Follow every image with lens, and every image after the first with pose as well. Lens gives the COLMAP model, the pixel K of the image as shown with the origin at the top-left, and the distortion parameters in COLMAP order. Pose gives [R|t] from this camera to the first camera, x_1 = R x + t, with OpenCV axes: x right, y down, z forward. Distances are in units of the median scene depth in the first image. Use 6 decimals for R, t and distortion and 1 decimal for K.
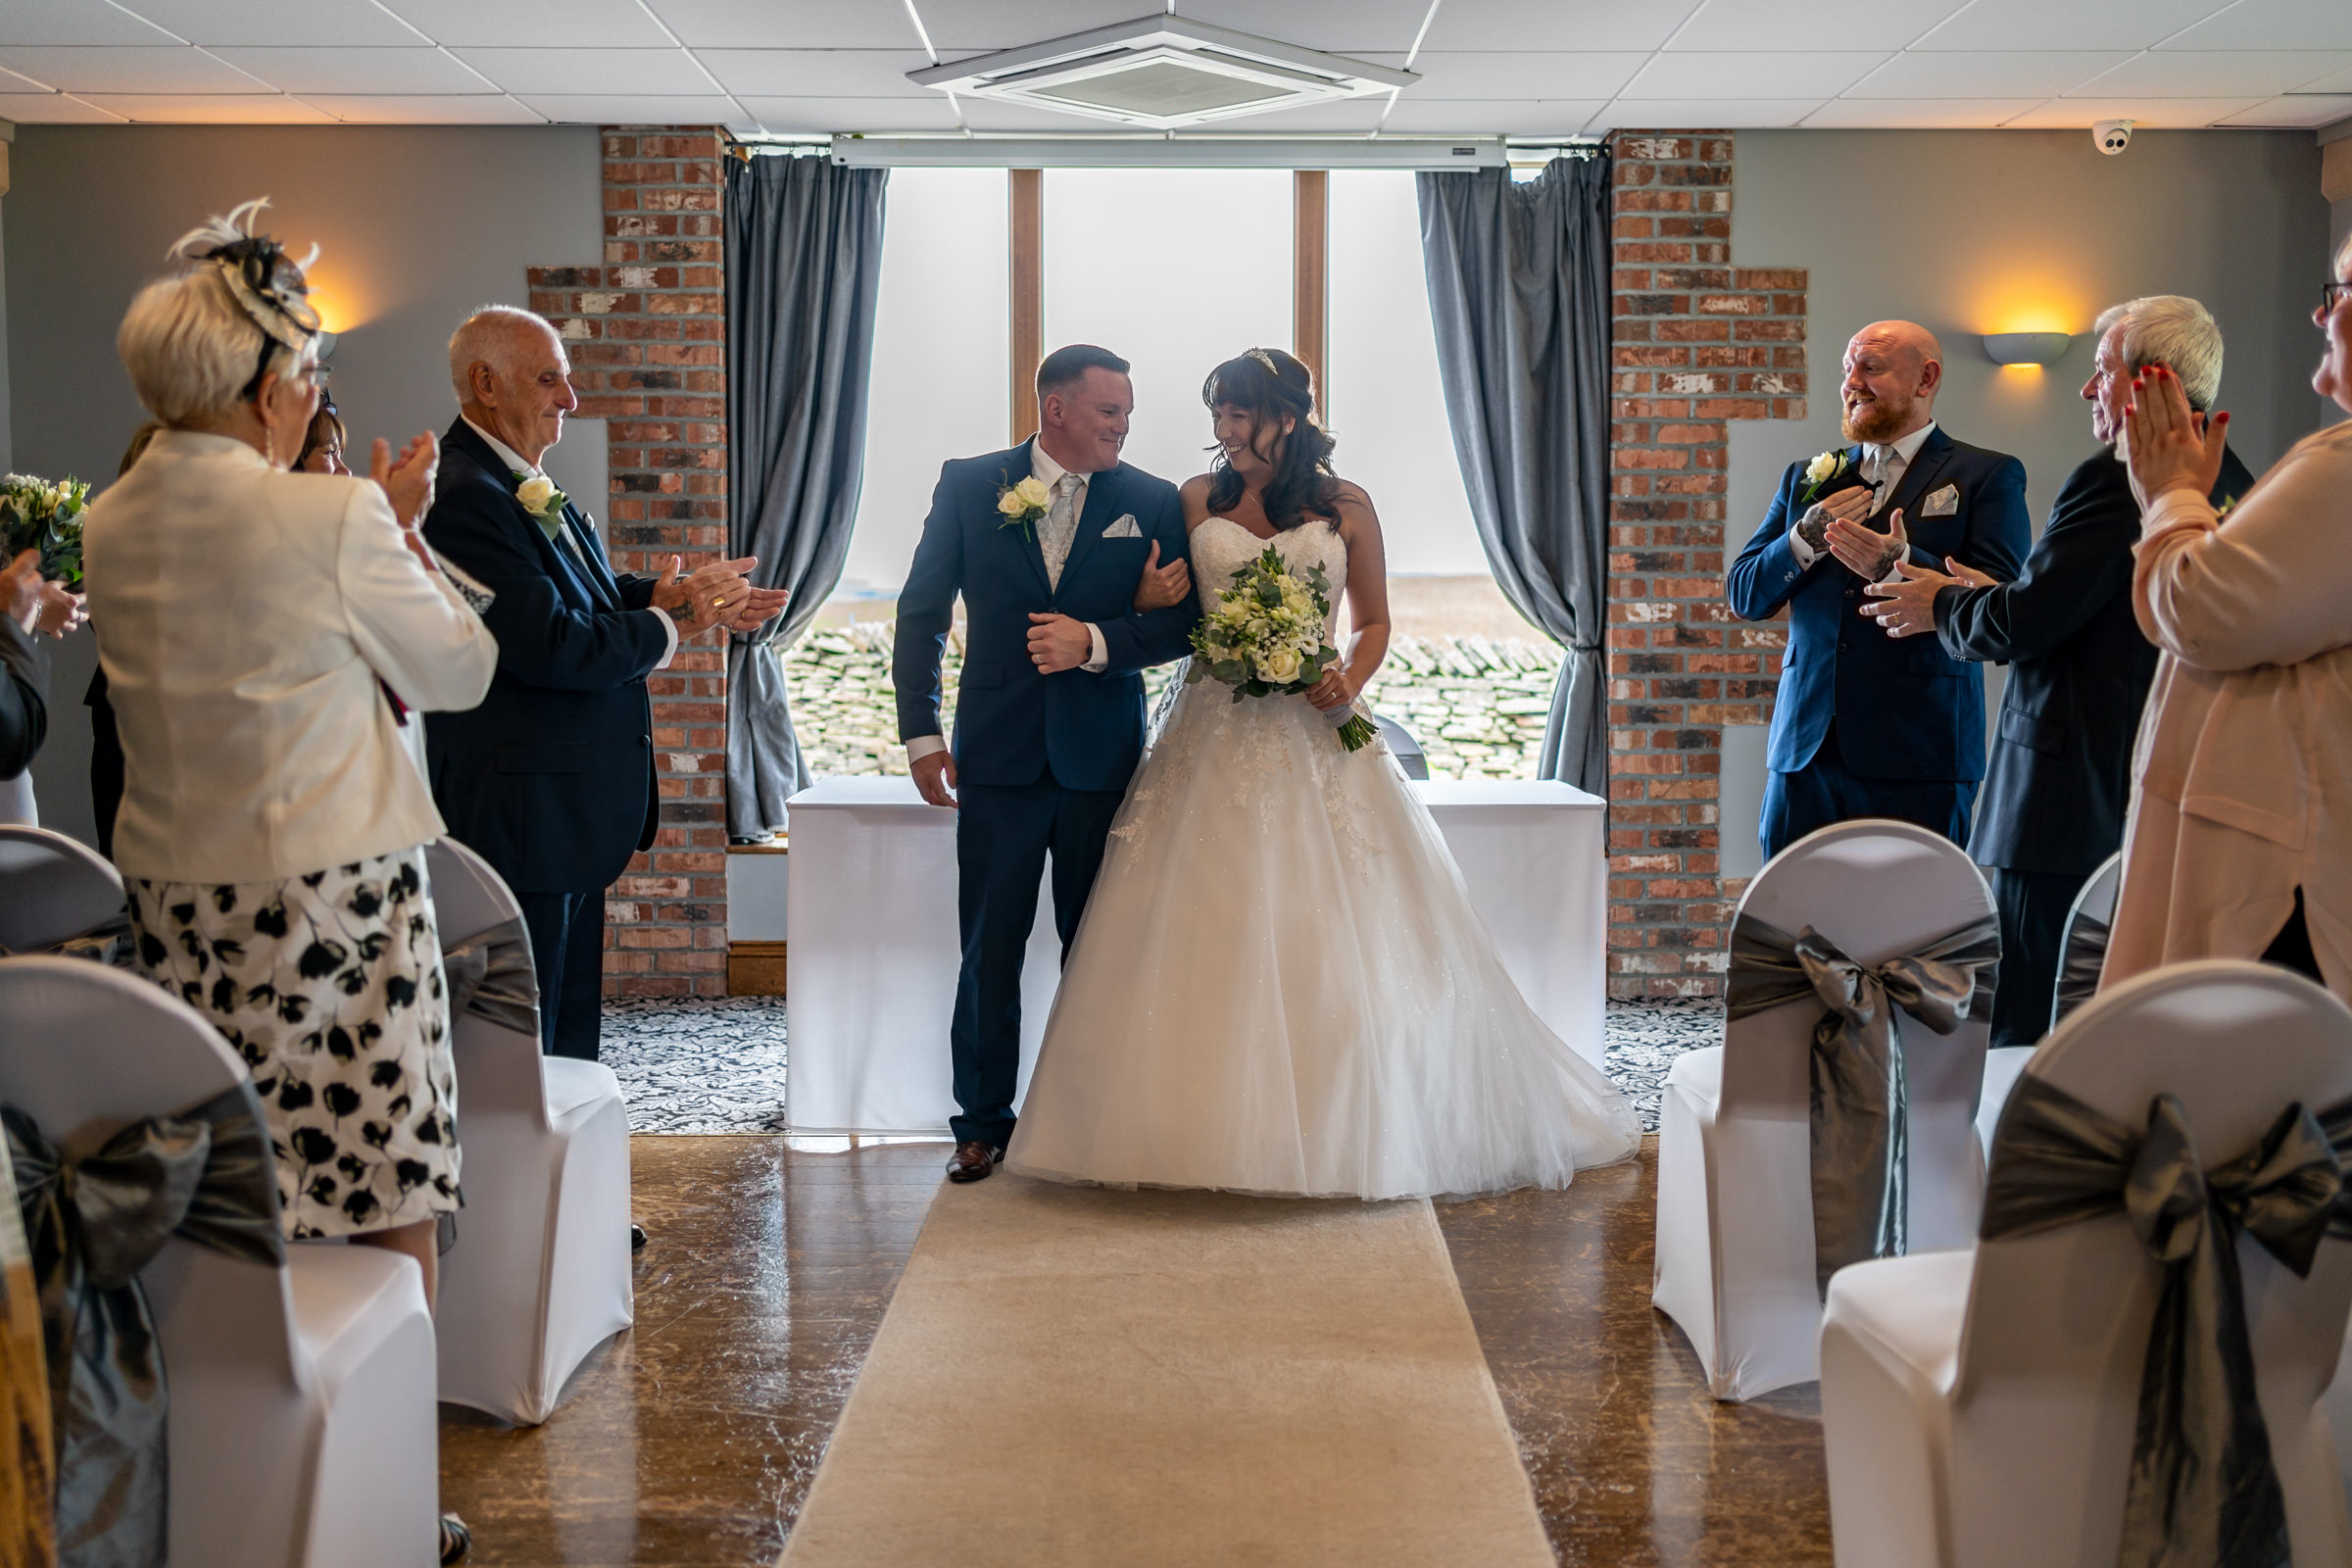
lens RADIAL K [[2397.2, 0, 1176.0], [0, 2397.2, 784.0], [0, 0, 1]] dist [-0.003364, -0.012639]
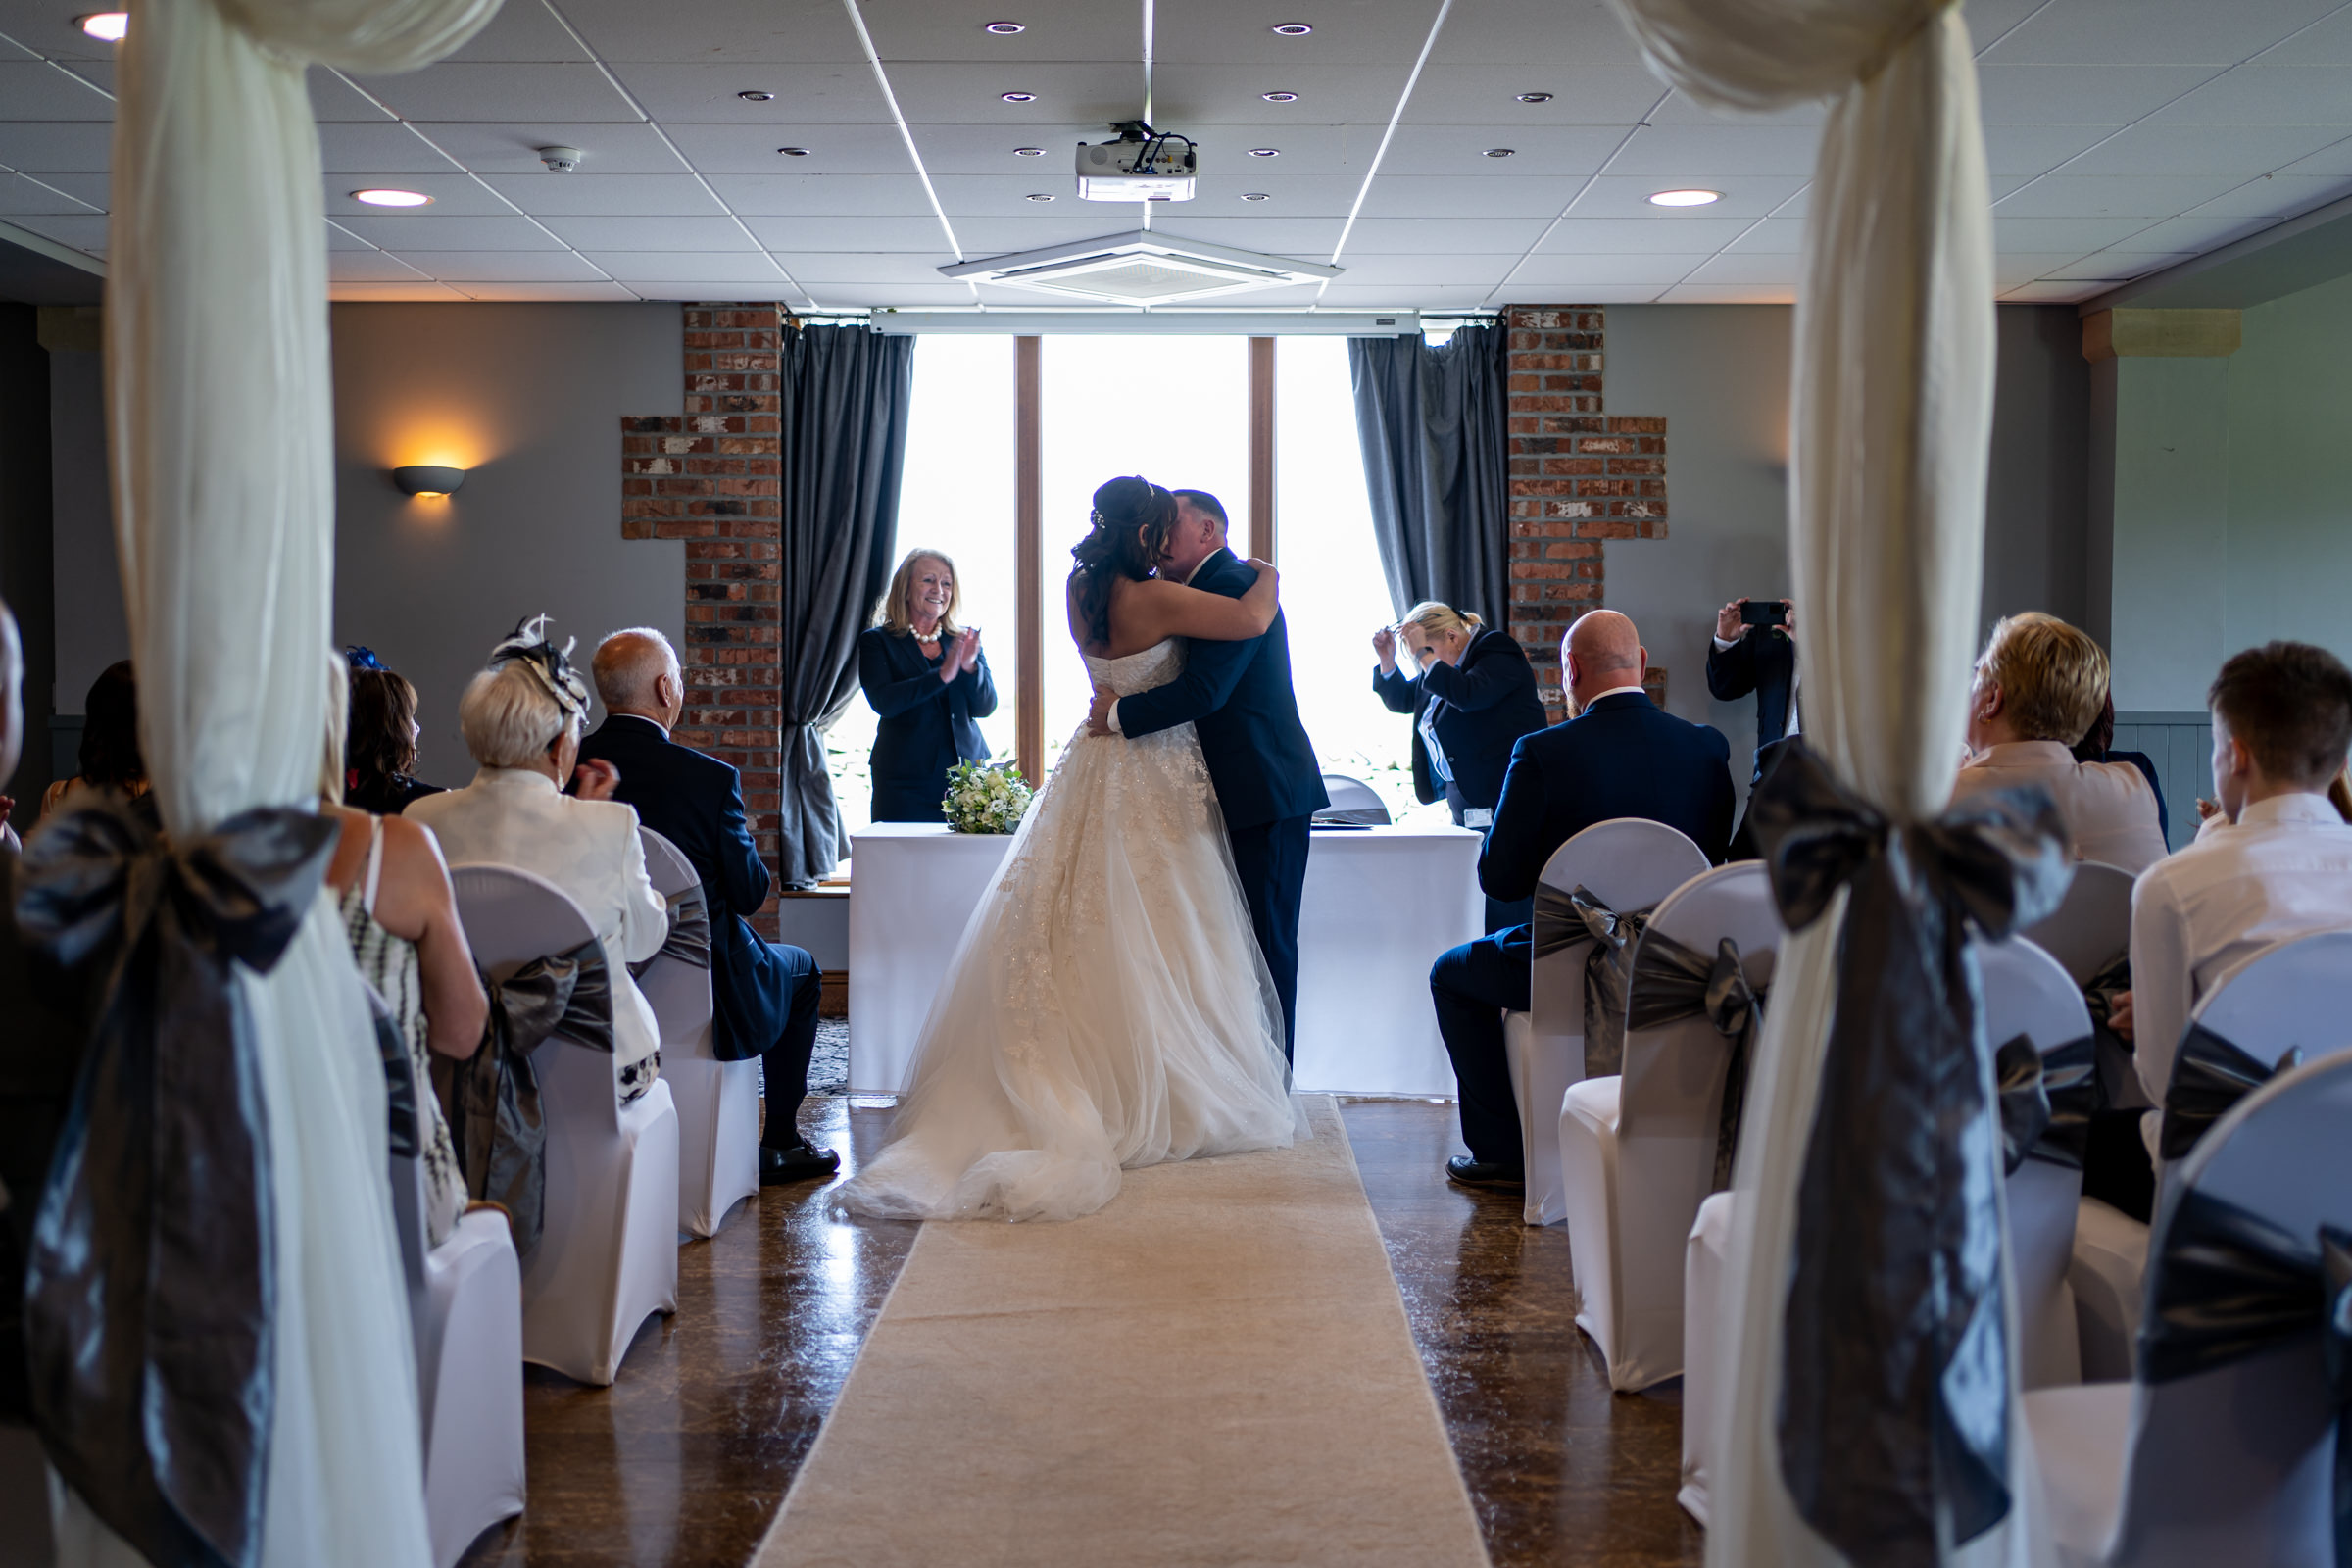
lens RADIAL K [[2470.3, 0, 1176.0], [0, 2470.3, 784.0], [0, 0, 1]] dist [-0.006966, -0.007445]
pose [[0.999963, -0.002204, 0.008337, 0.001501], [0.002613, 0.998774, -0.049426, 0.034853], [-0.008218, 0.049446, 0.998743, -0.252066]]
